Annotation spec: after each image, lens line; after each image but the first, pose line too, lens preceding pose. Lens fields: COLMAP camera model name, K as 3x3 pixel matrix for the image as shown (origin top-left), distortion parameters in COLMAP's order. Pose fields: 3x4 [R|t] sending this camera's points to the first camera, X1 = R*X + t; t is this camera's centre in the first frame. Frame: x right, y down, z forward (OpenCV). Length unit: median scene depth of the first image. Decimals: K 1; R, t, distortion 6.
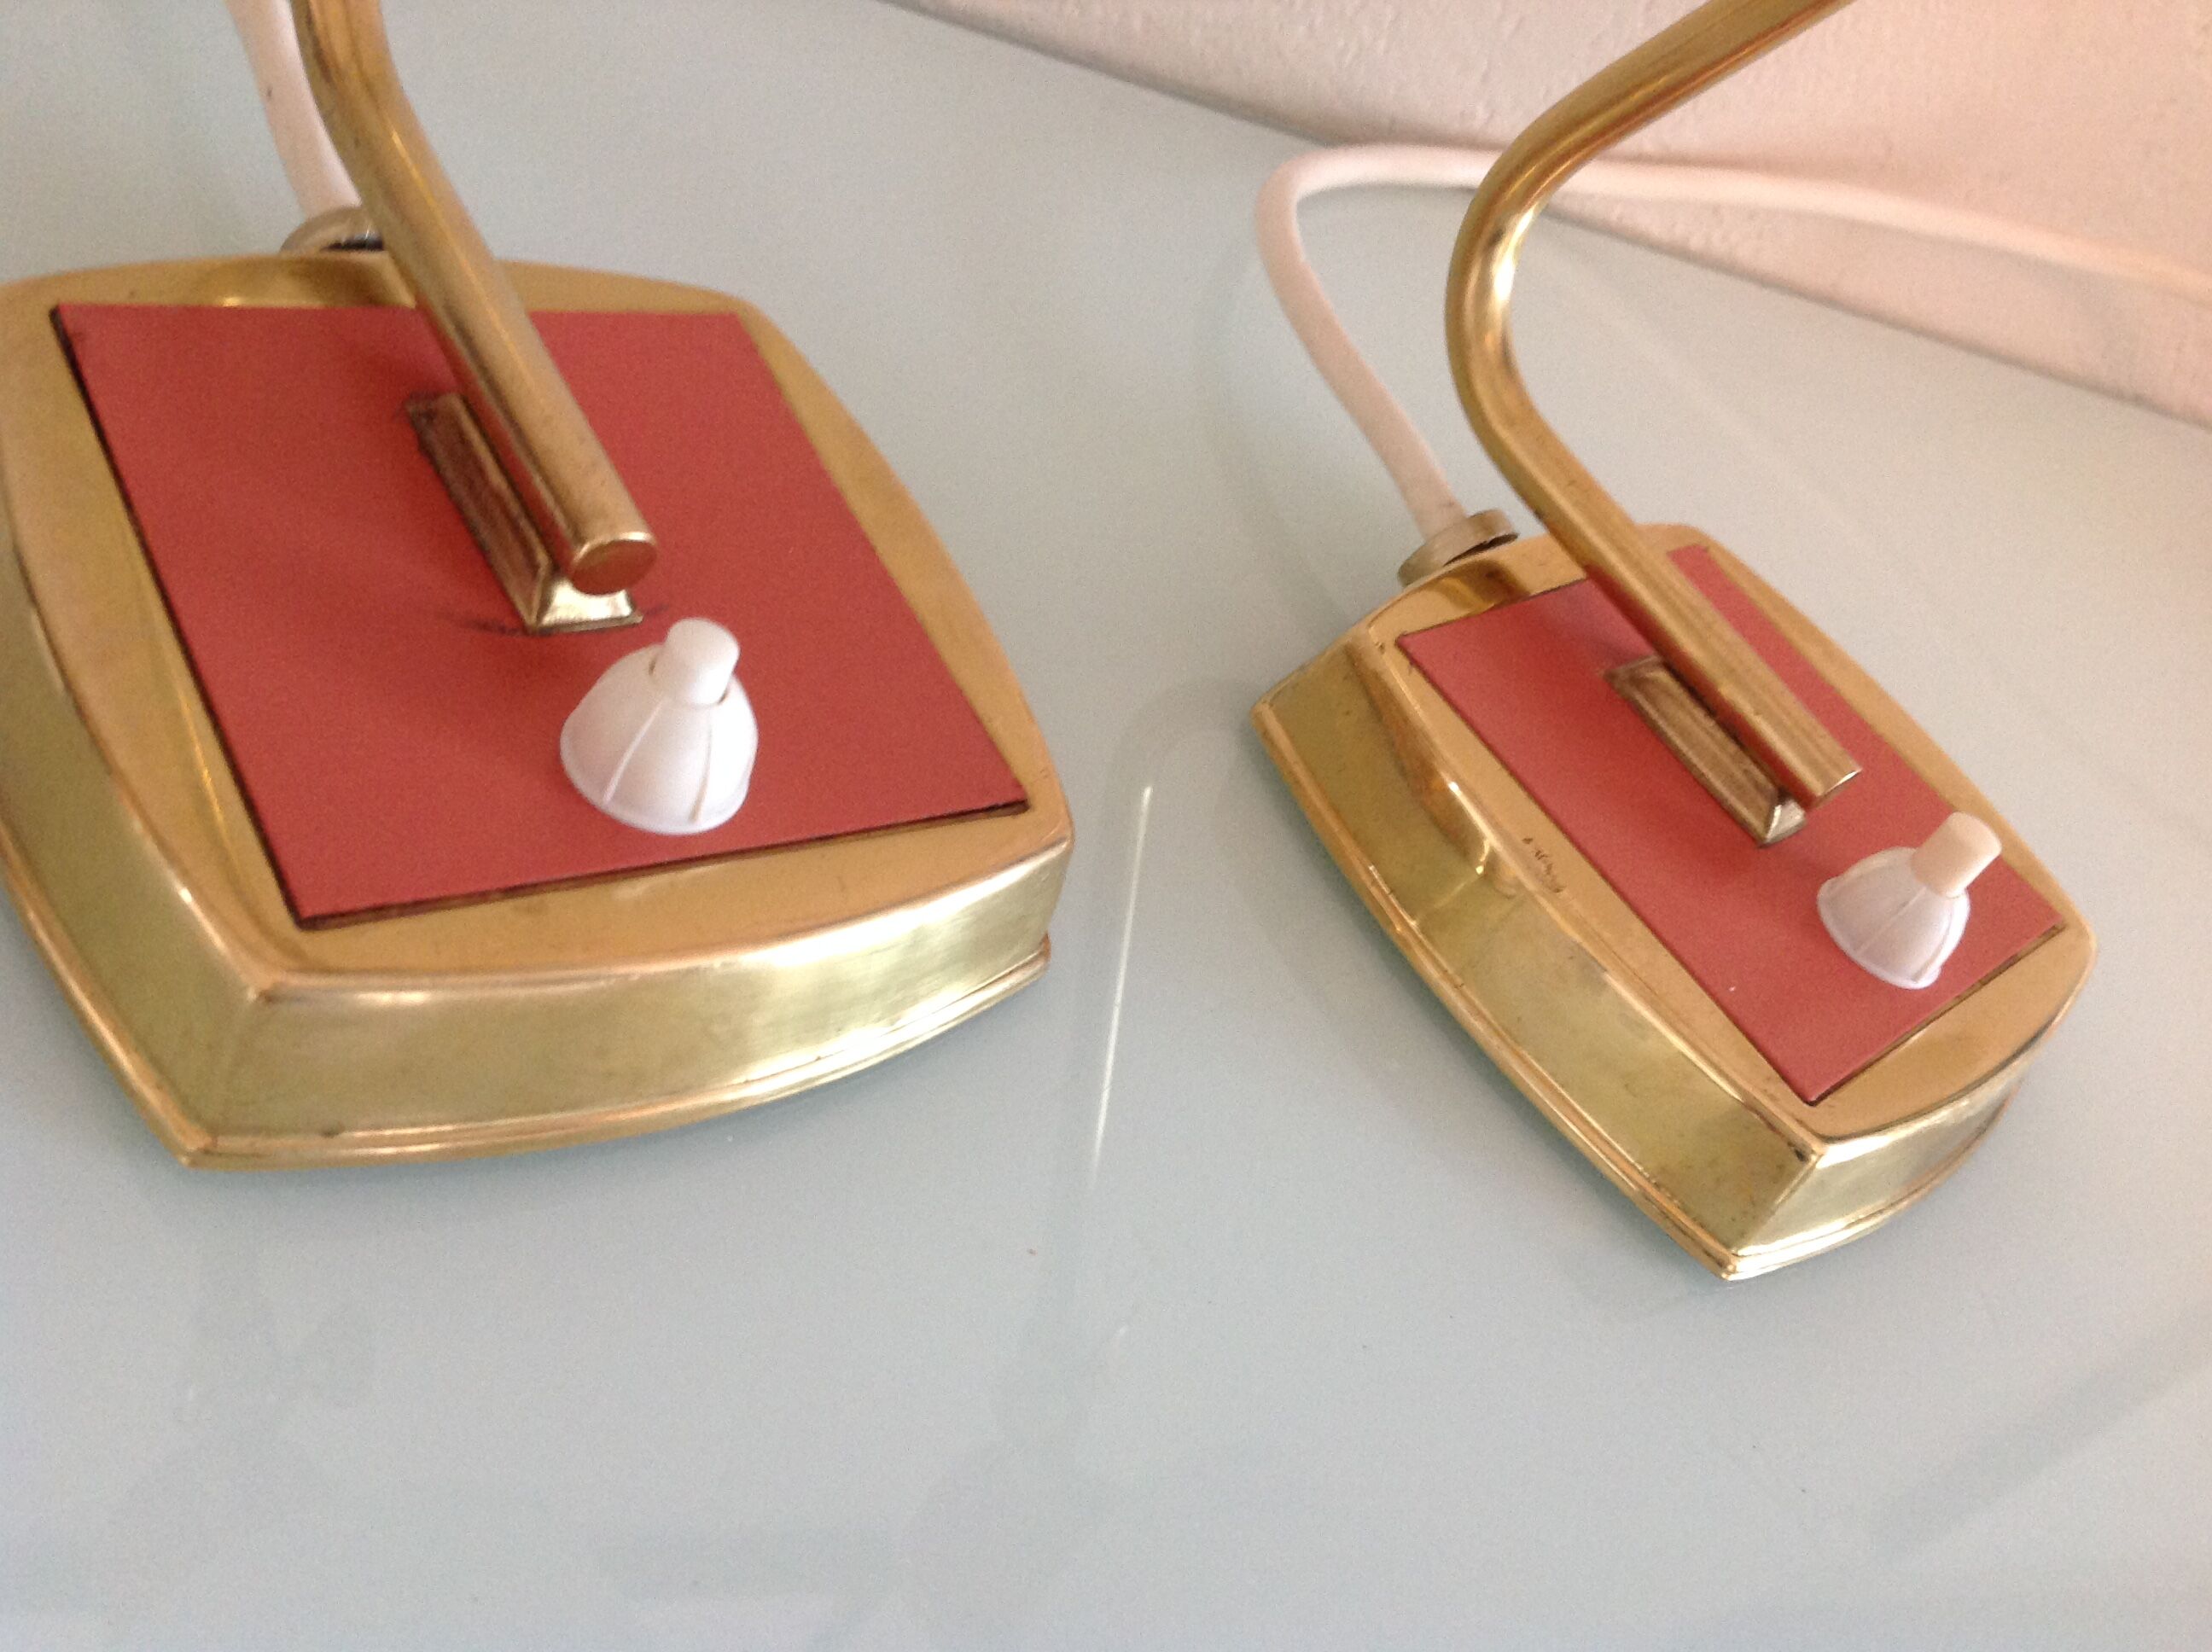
lens RADIAL K [[2194.5, 0, 1073.0], [0, 2194.5, 829.7], [0, 0, 1]] dist [0.173172, -0.520371]
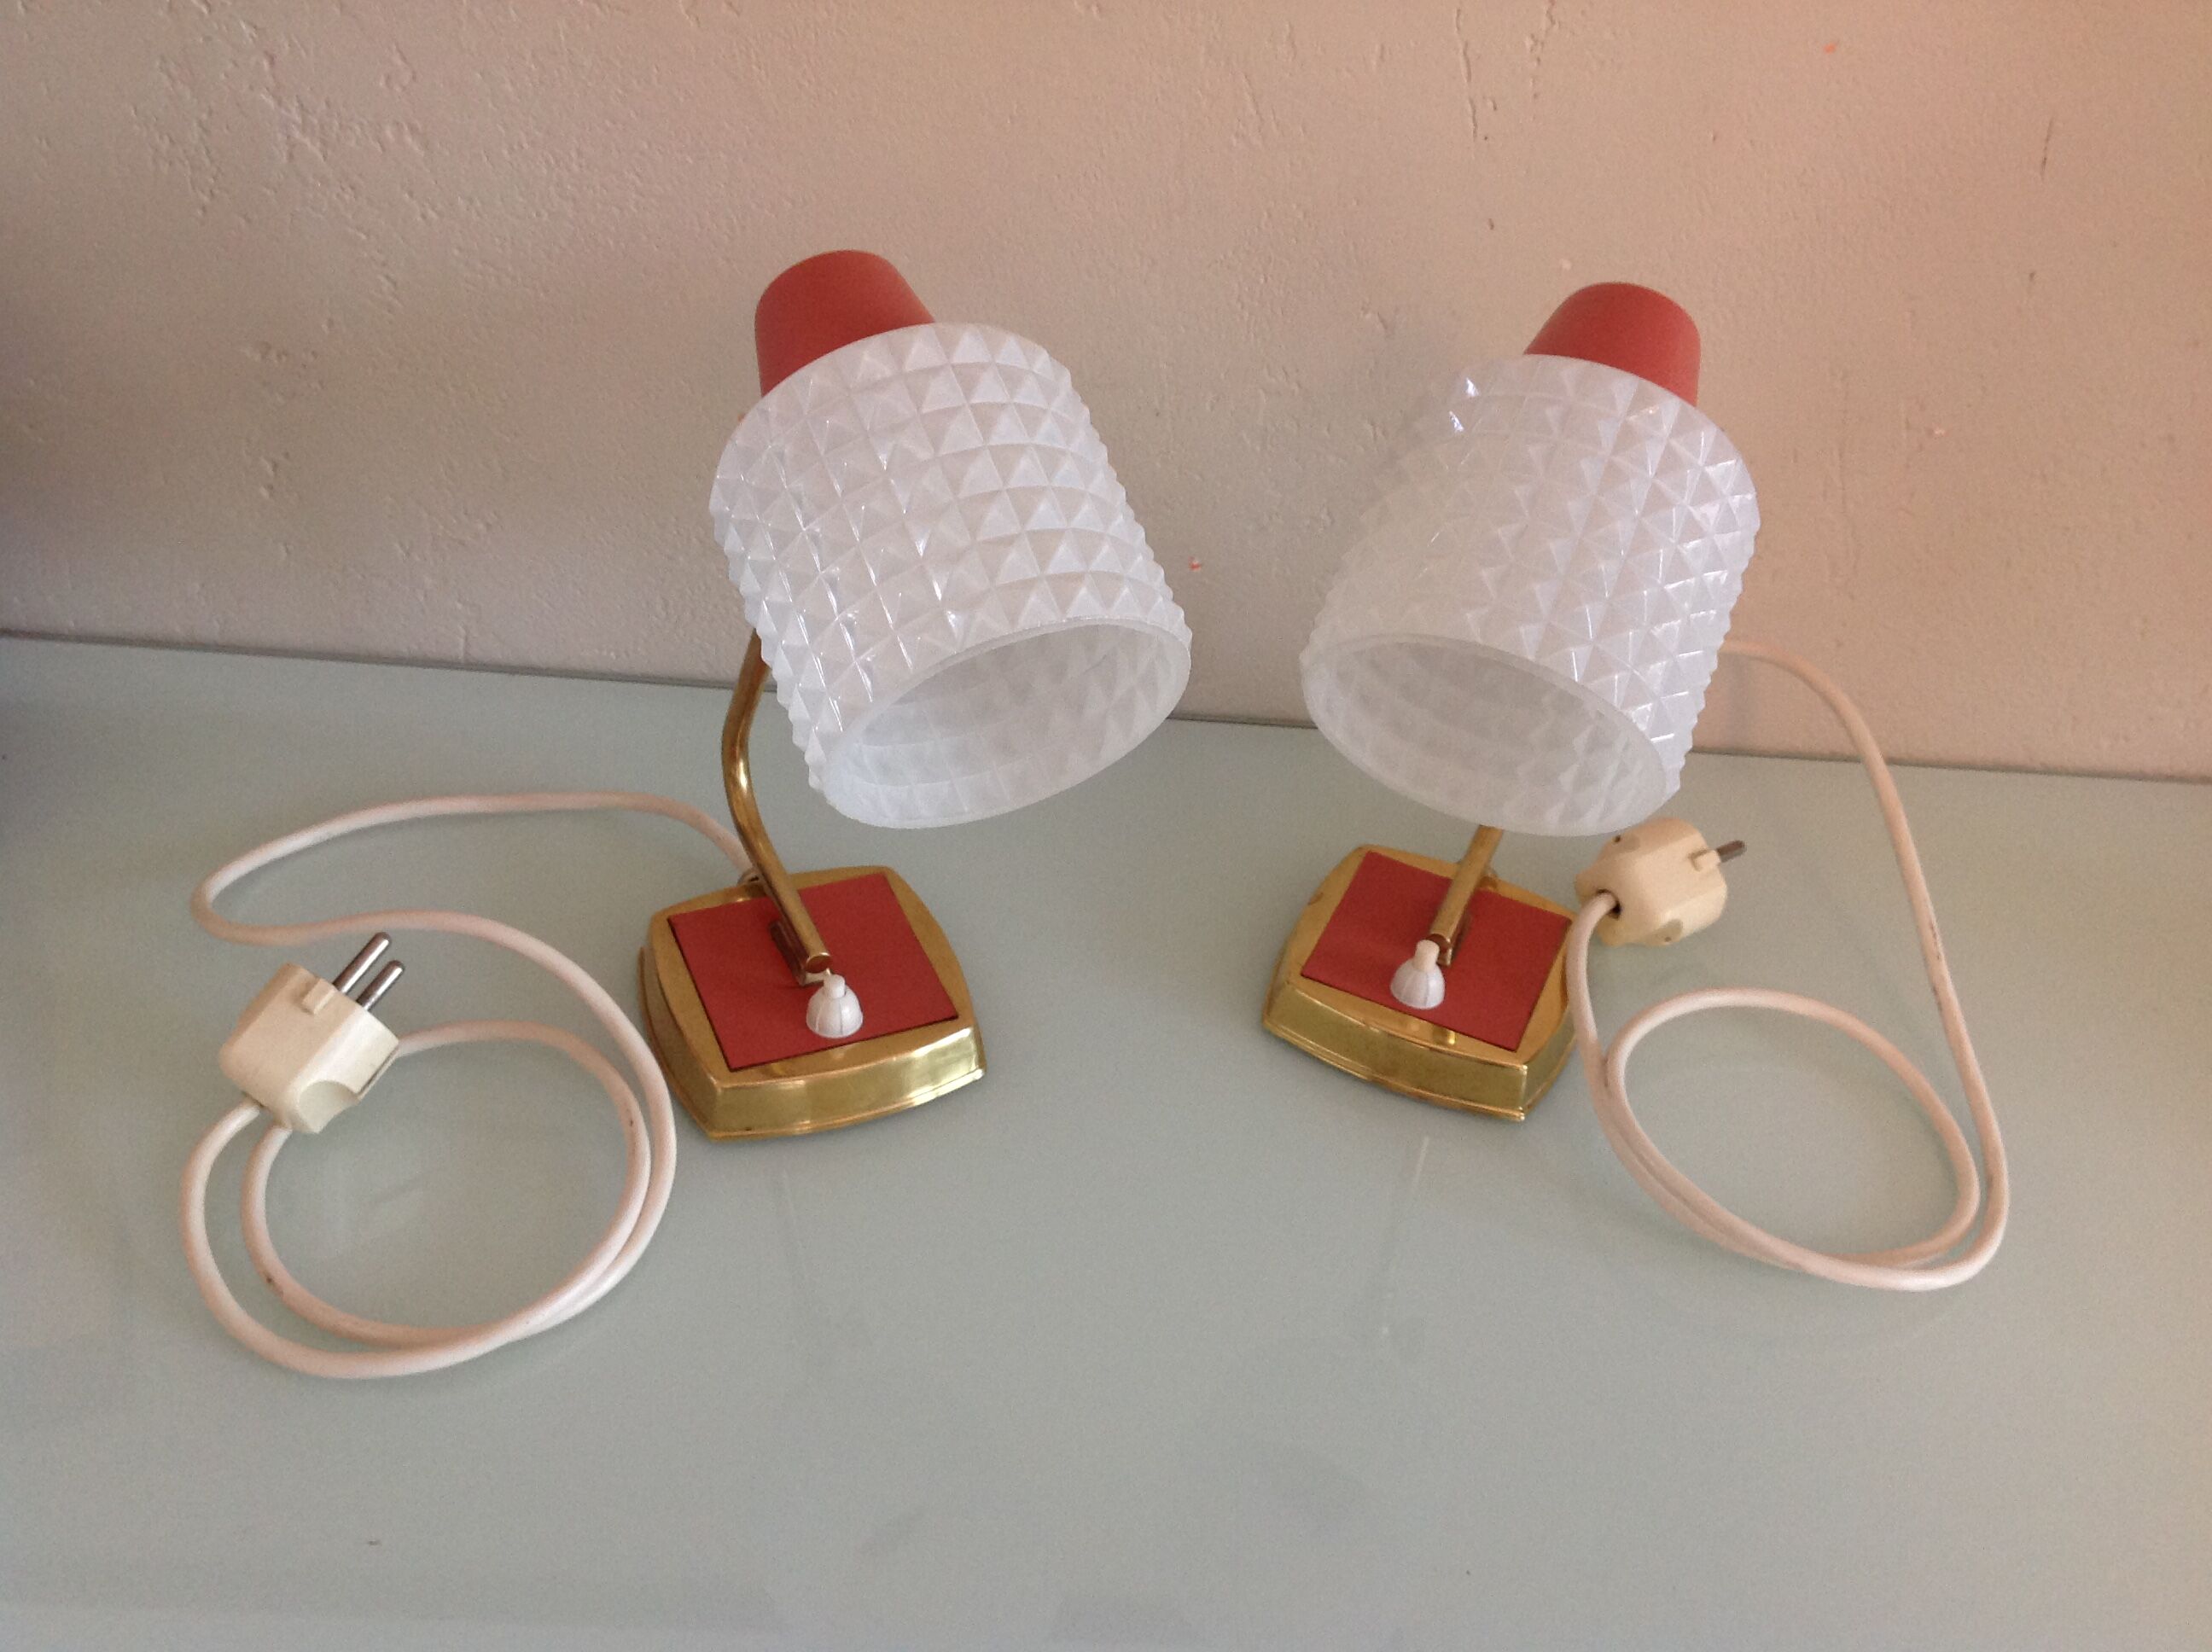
lens RADIAL K [[2194.5, 0, 1073.0], [0, 2194.5, 829.7], [0, 0, 1]] dist [0.173172, -0.520371]
pose [[0.927828, -0.184101, -0.324411, 1.179994], [0.128510, 0.974238, -0.185327, 0.326486], [0.350172, 0.130262, 0.927584, -1.855314]]
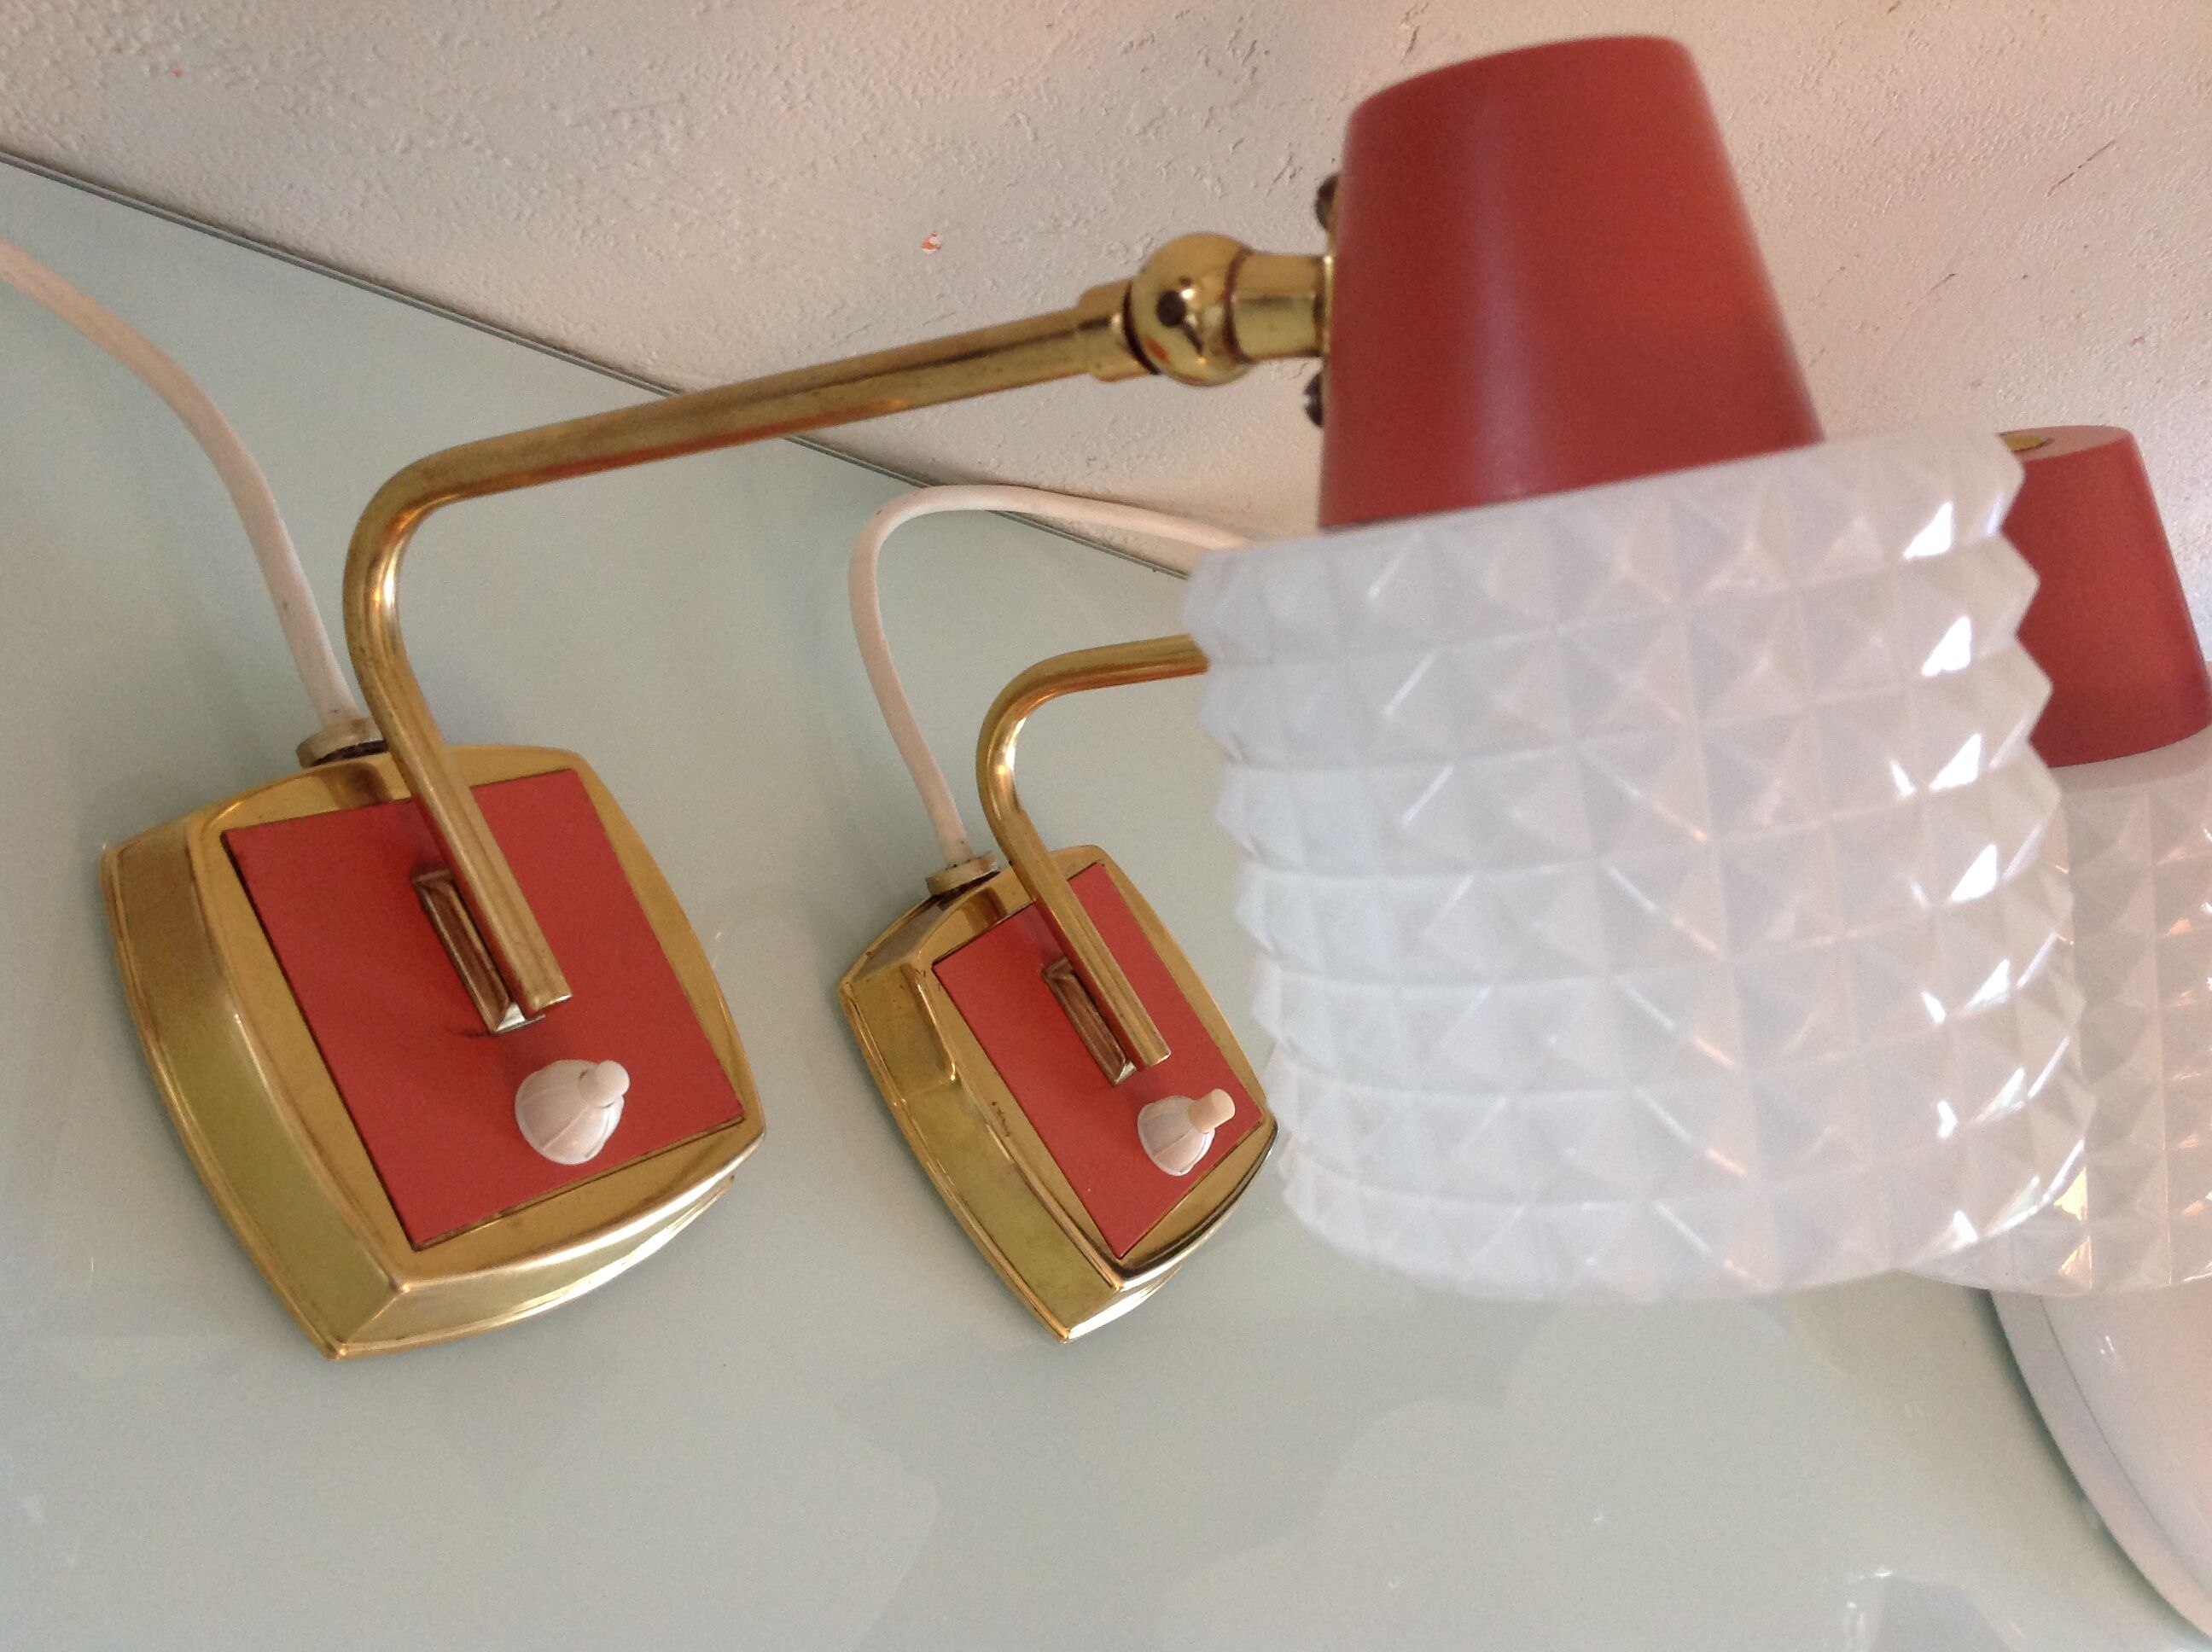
lens RADIAL K [[2194.5, 0, 1073.0], [0, 2194.5, 829.7], [0, 0, 1]] dist [0.173172, -0.520371]
pose [[0.944919, 0.093988, 0.313518, -0.350438], [-0.143548, 0.979847, 0.138899, -0.525689], [-0.294145, -0.176253, 0.939369, -0.730301]]
